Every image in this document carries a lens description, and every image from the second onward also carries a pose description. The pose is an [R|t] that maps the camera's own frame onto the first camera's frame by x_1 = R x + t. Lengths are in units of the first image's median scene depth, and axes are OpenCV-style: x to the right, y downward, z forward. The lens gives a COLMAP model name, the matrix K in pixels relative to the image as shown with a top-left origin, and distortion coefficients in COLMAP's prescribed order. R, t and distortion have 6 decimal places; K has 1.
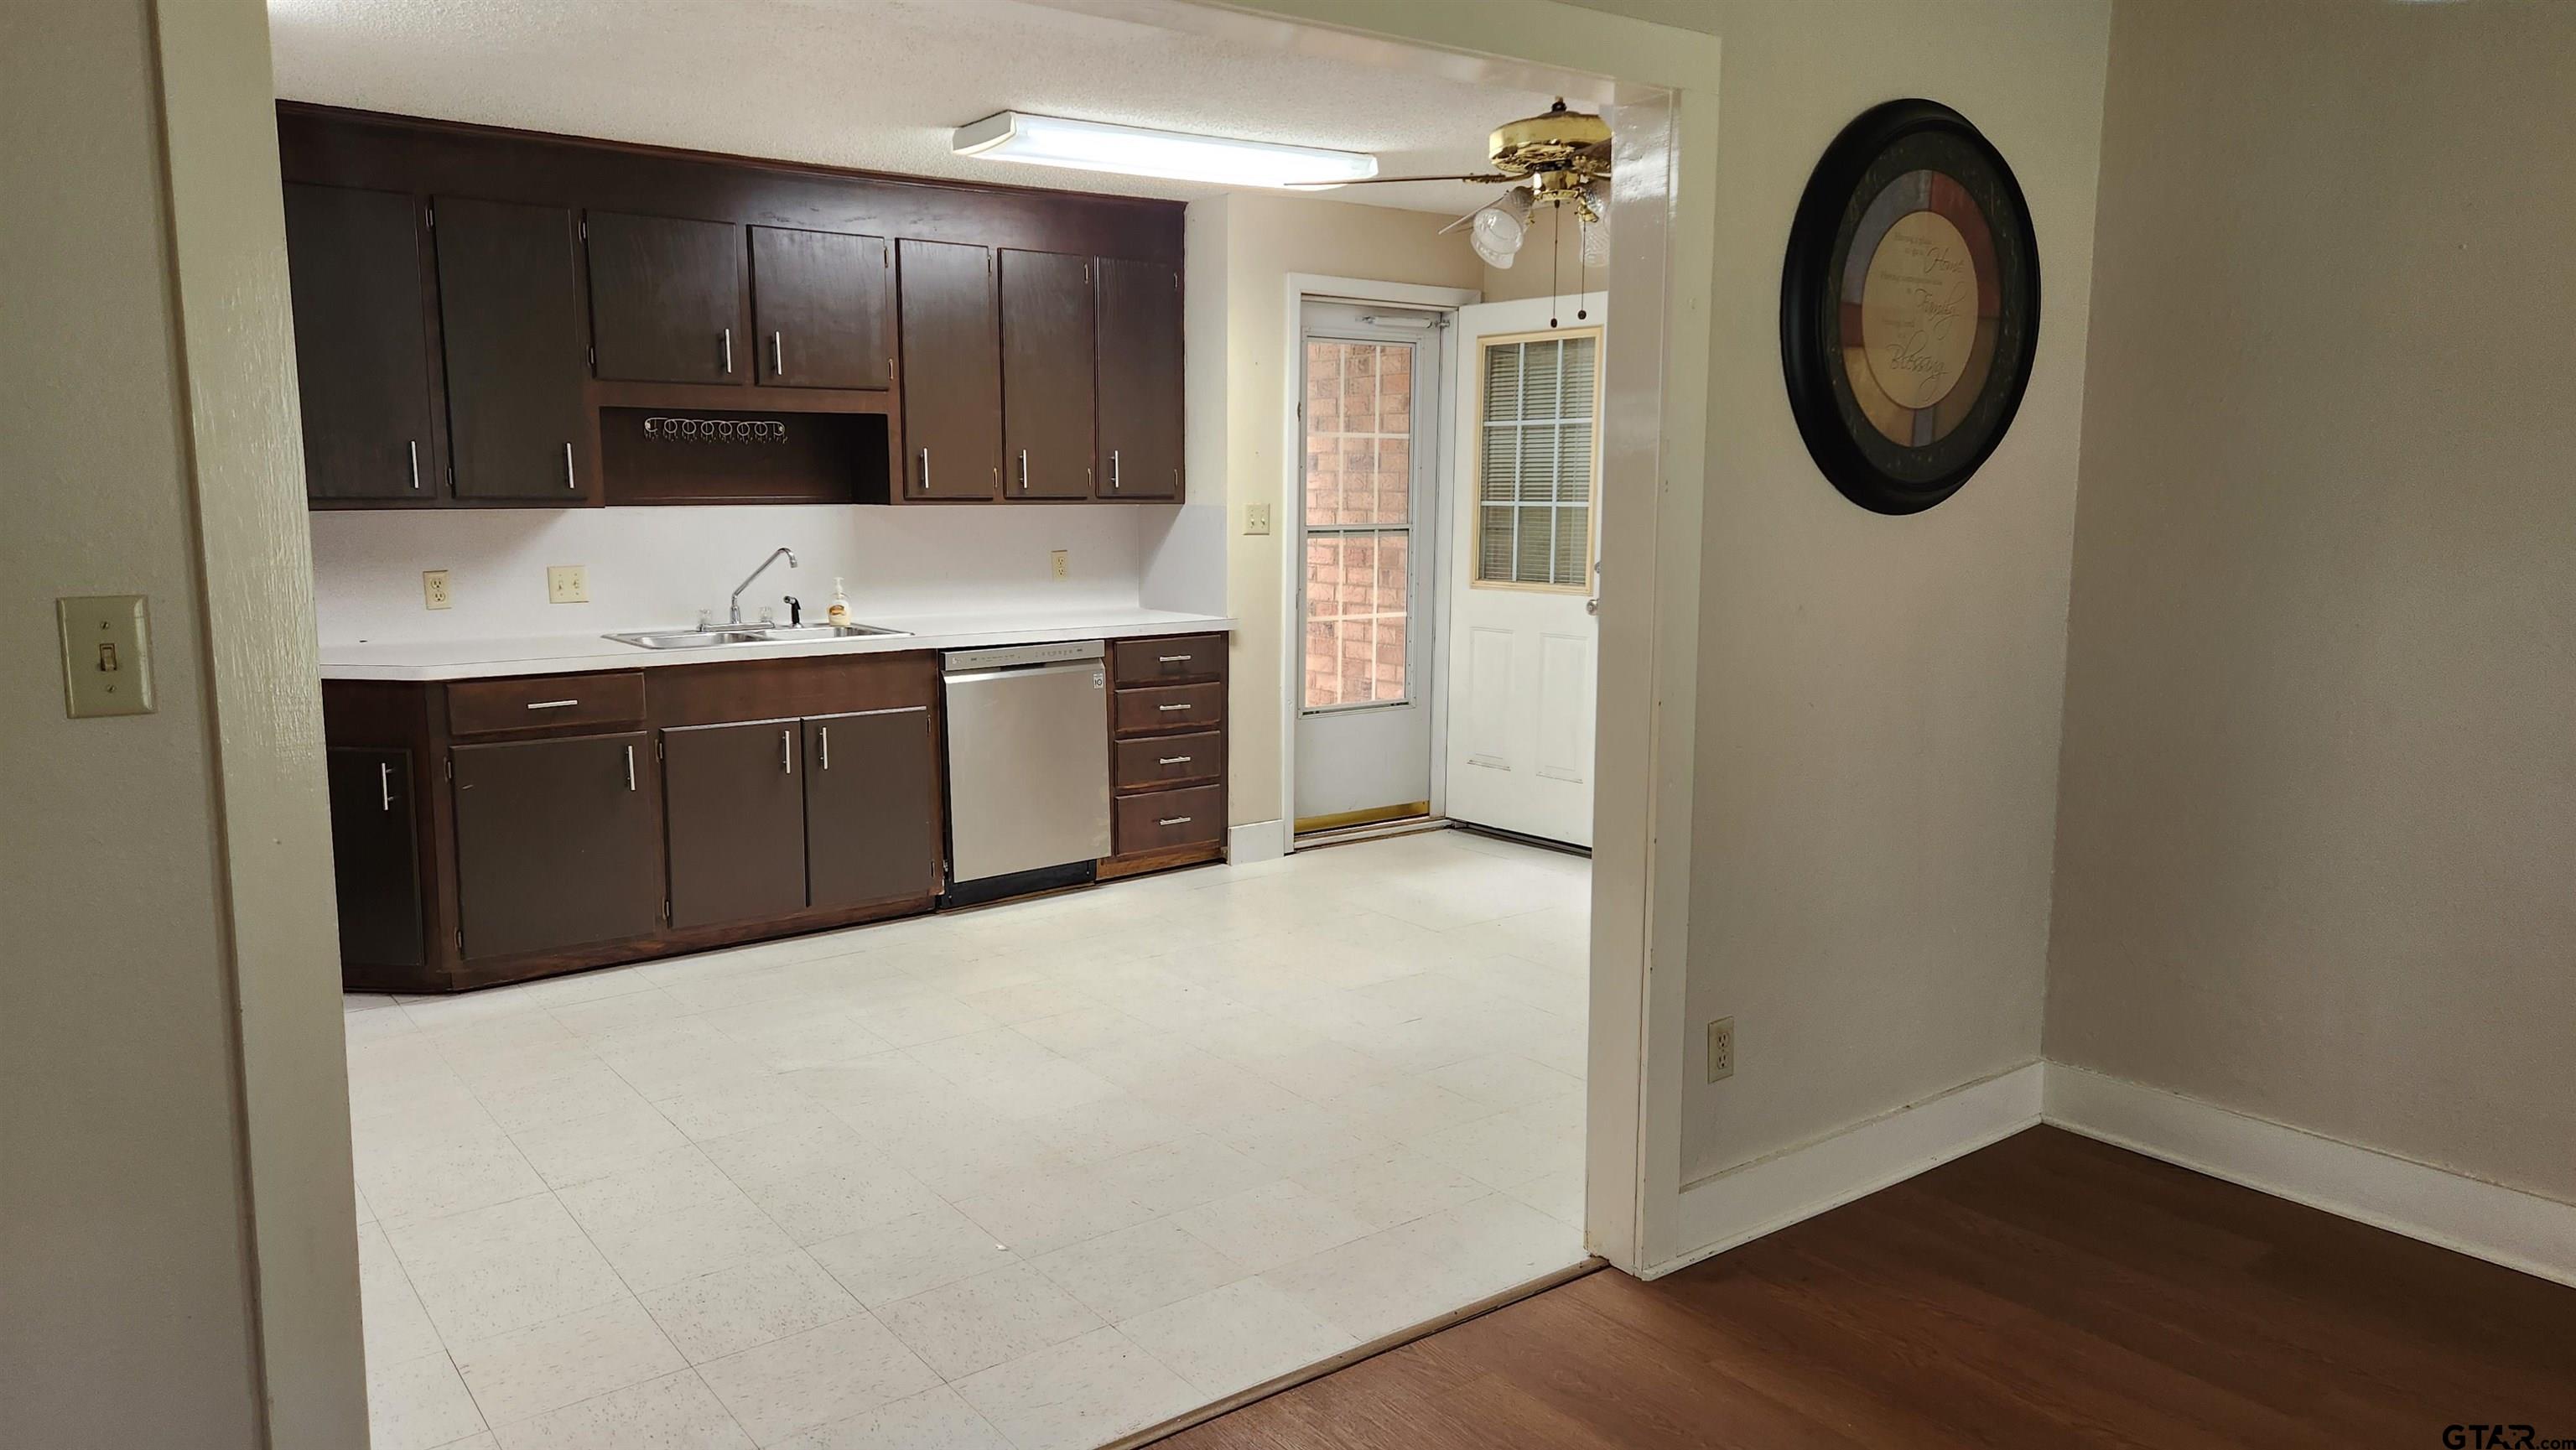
lens RADIAL K [[1685.1, 0, 1271.8], [0, 1685.1, 727.1], [0, 0, 1]] dist [0.056387, -0.061240]
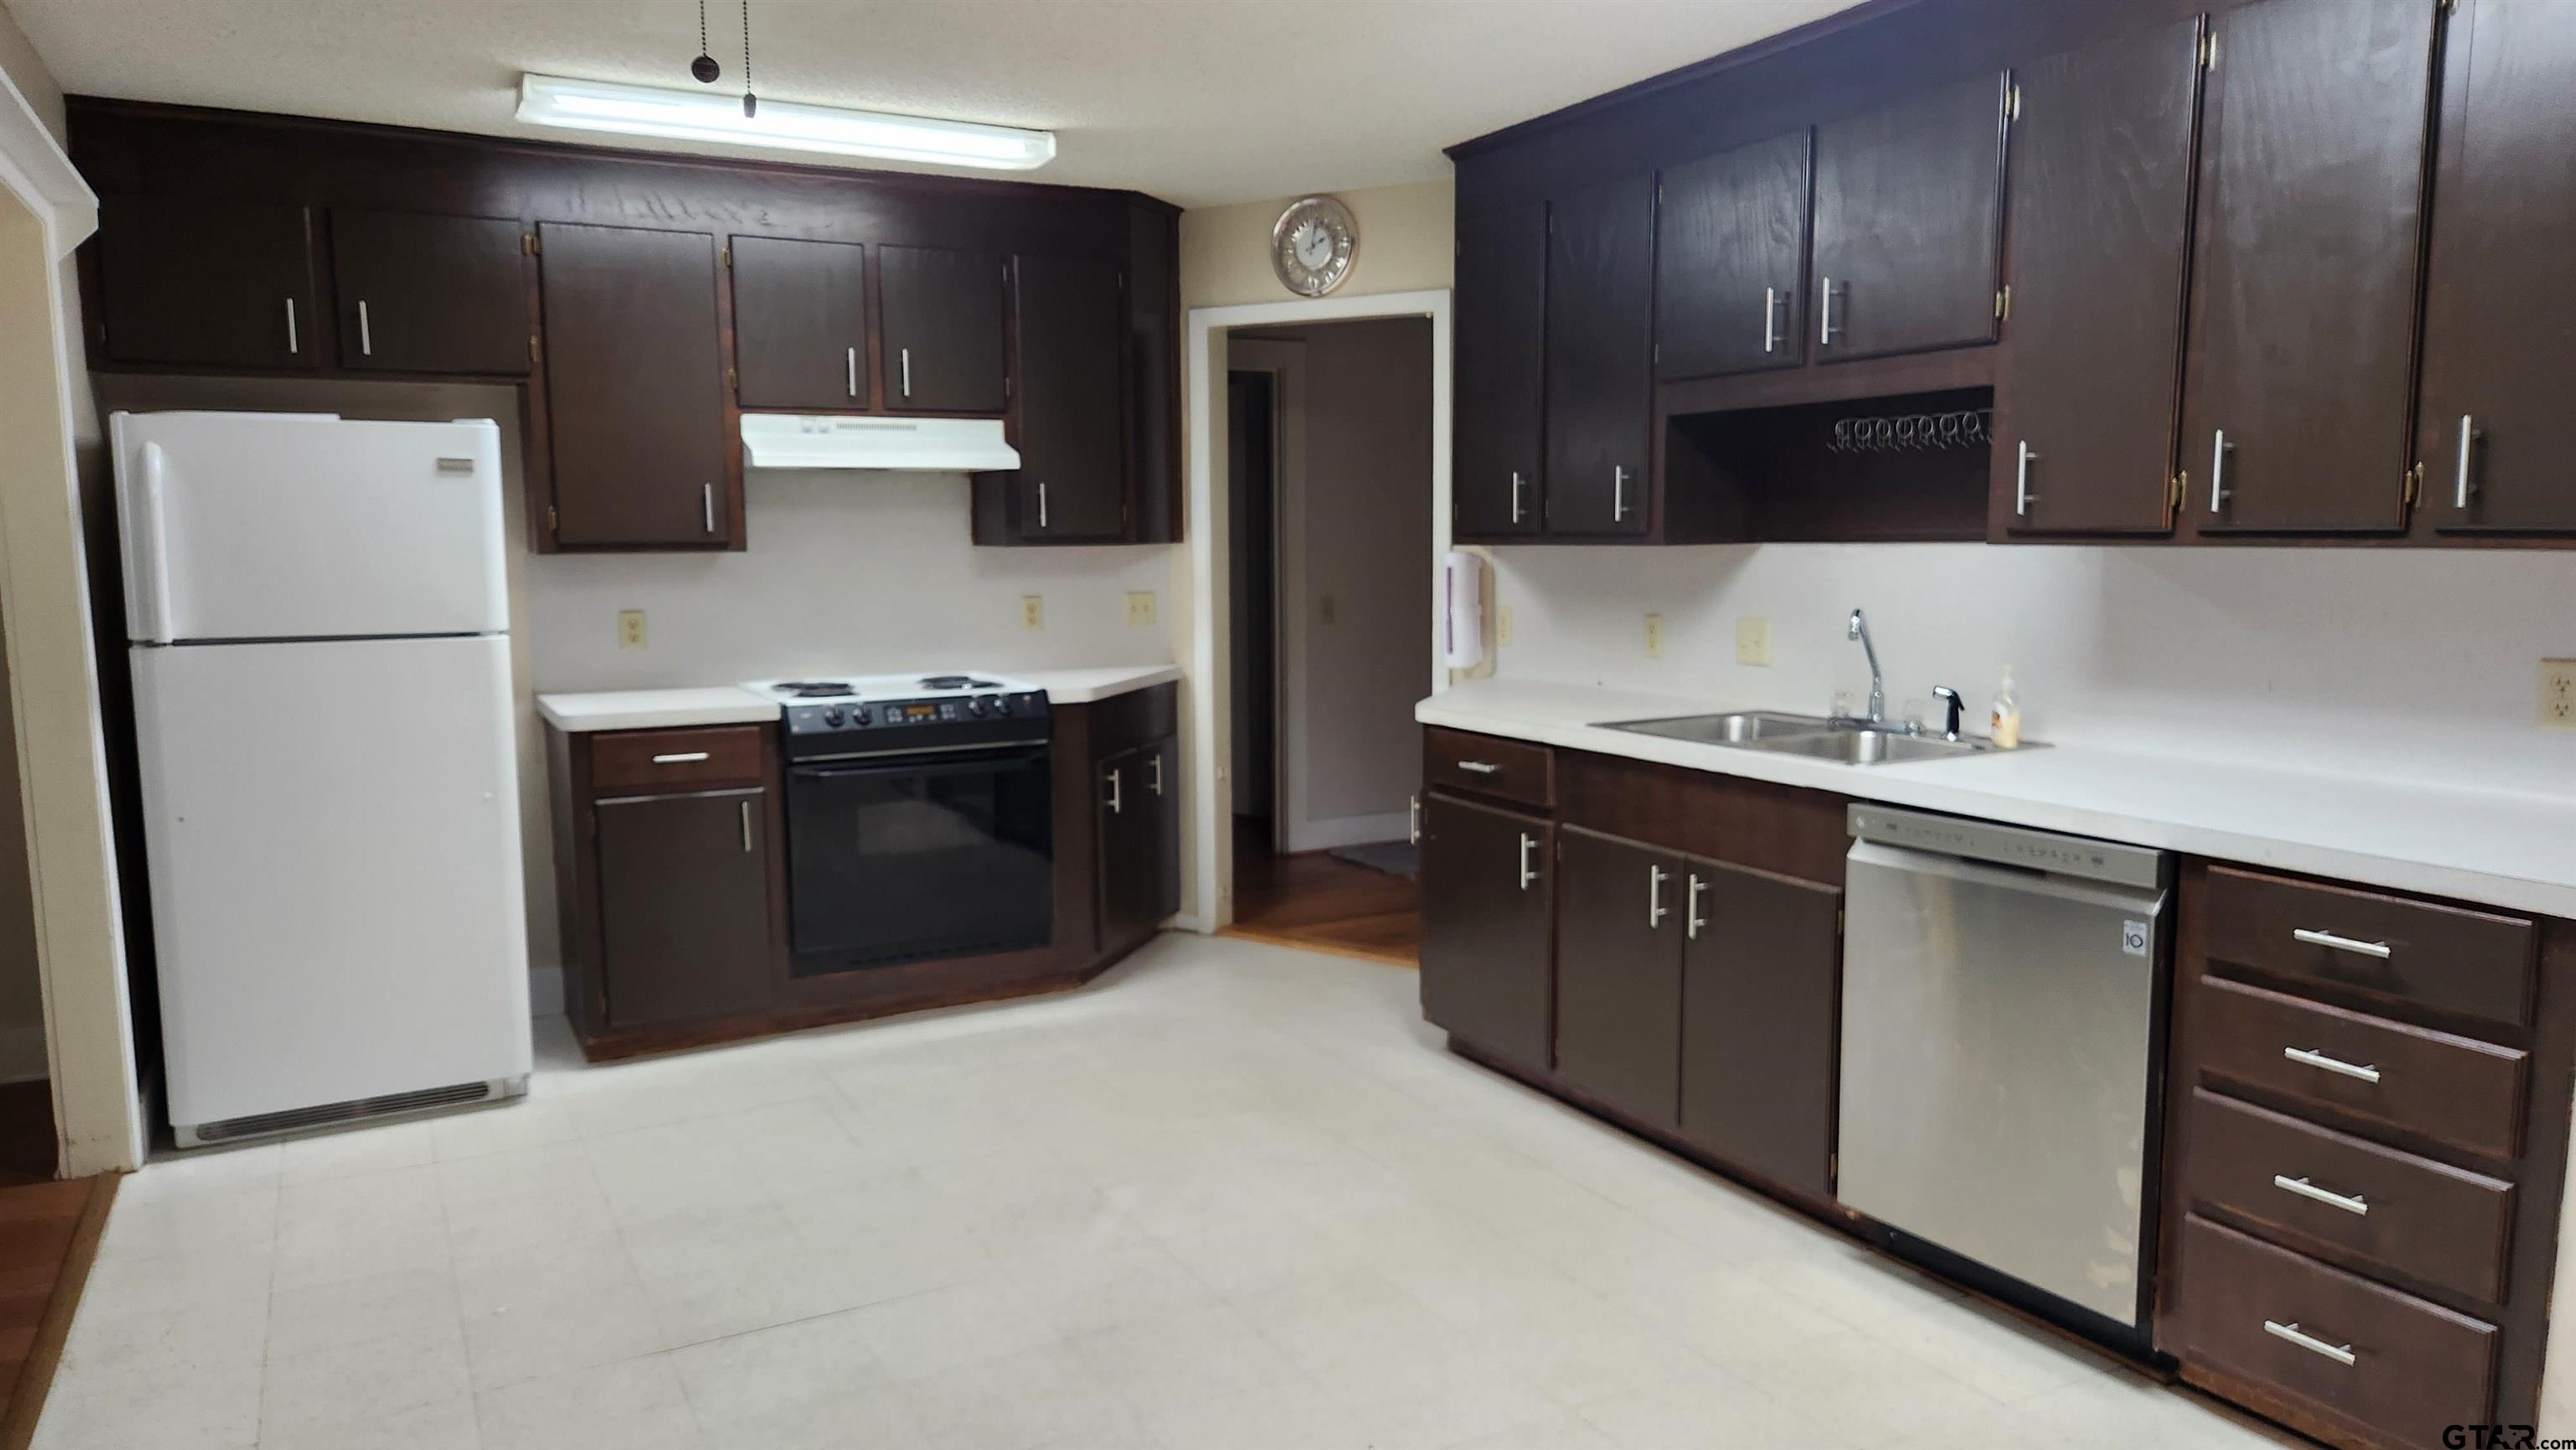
lens RADIAL K [[1685.1, 0, 1271.8], [0, 1685.1, 727.1], [0, 0, 1]] dist [0.056387, -0.061240]
pose [[-0.119288, 0.121406, -0.985409, 0.384963], [-0.127385, 0.982422, 0.136458, -0.121362], [0.984654, 0.141805, -0.101726, 0.850555]]
